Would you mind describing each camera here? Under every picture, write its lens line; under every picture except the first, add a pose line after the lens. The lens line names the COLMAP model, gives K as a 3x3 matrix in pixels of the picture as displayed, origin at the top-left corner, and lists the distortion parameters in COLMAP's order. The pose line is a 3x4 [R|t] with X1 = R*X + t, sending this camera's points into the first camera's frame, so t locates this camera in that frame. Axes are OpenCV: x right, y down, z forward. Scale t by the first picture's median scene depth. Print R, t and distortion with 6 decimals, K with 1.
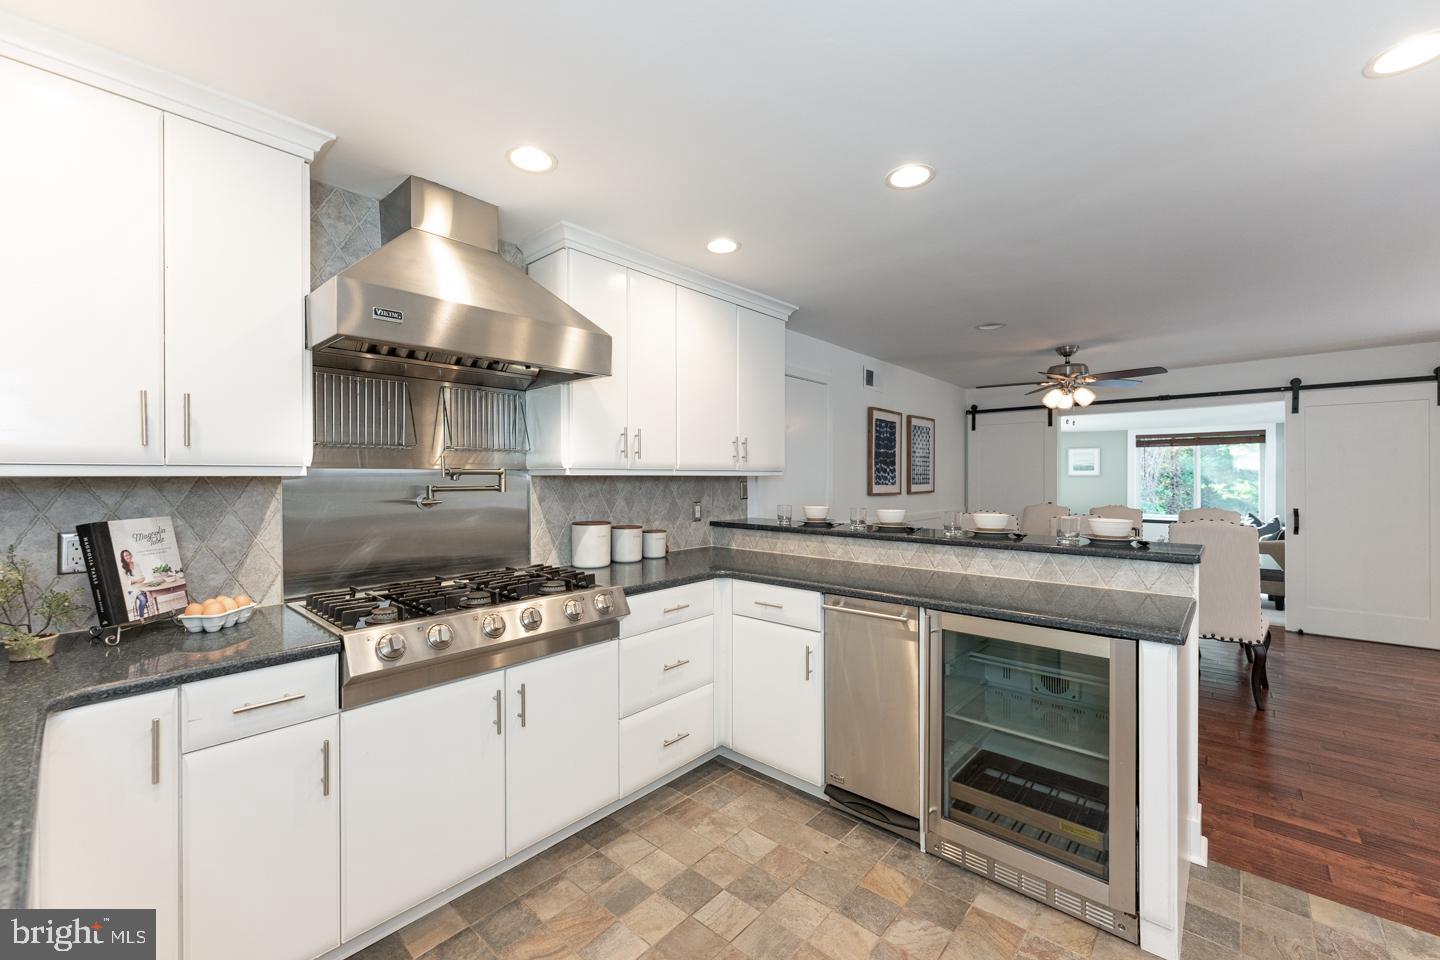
lens RADIAL K [[580.3, 0, 712.3], [0, 580.3, 479.2], [0, 0, 1]] dist [0.002131, -0.000172]
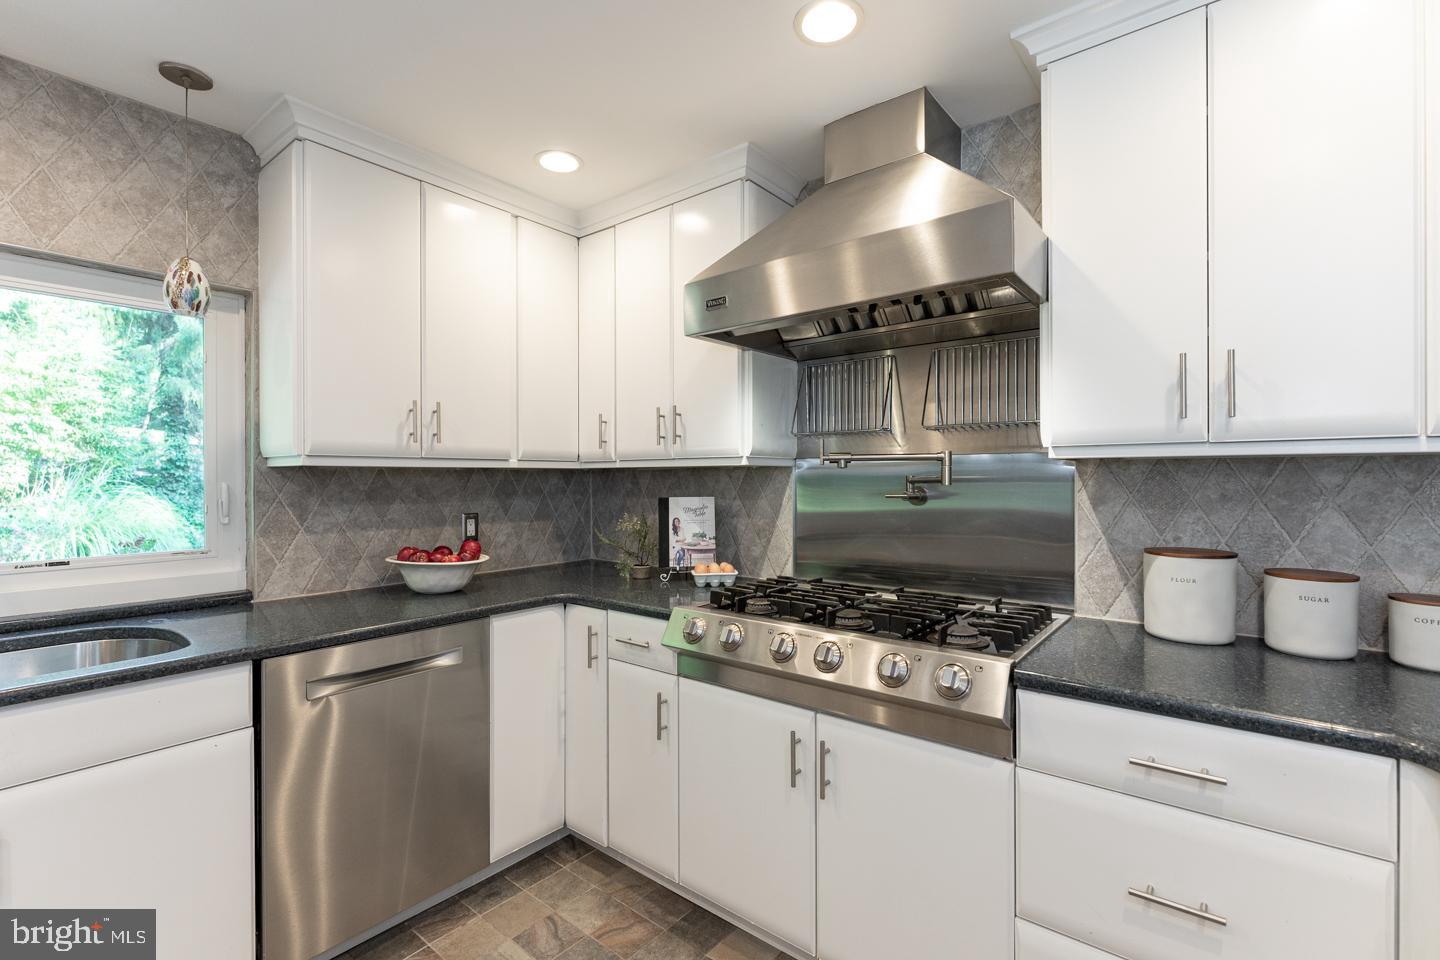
lens RADIAL K [[655.7, 0, 713.4], [0, 655.7, 478.3], [0, 0, 1]] dist [0.001867, 0.000030]
pose [[0.036519, 0.006087, -0.999314, 0.465519], [0.000230, 0.999981, 0.006099, 0.009757], [0.999333, -0.000452, 0.036517, 0.765144]]
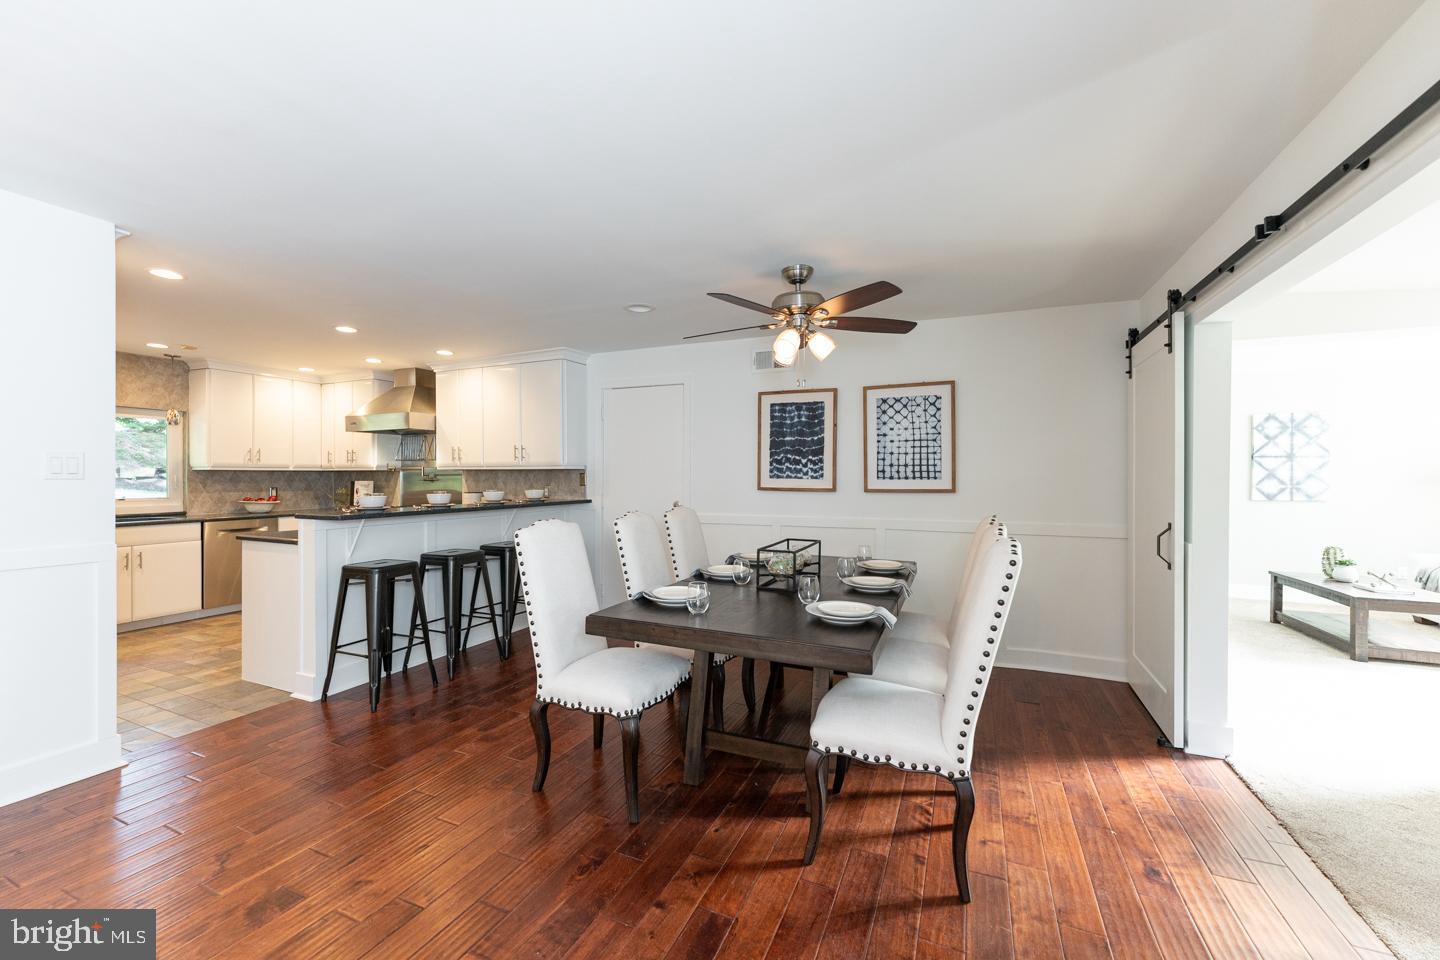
lens RADIAL K [[580.3, 0, 716.5], [0, 580.3, 476.5], [0, 0, 1]] dist [0.002131, -0.000172]
pose [[0.304212, 0.007177, -0.952577, 2.747010], [-0.002652, 0.999974, 0.006688, 0.003792], [0.952601, 0.000492, 0.304223, 1.613330]]
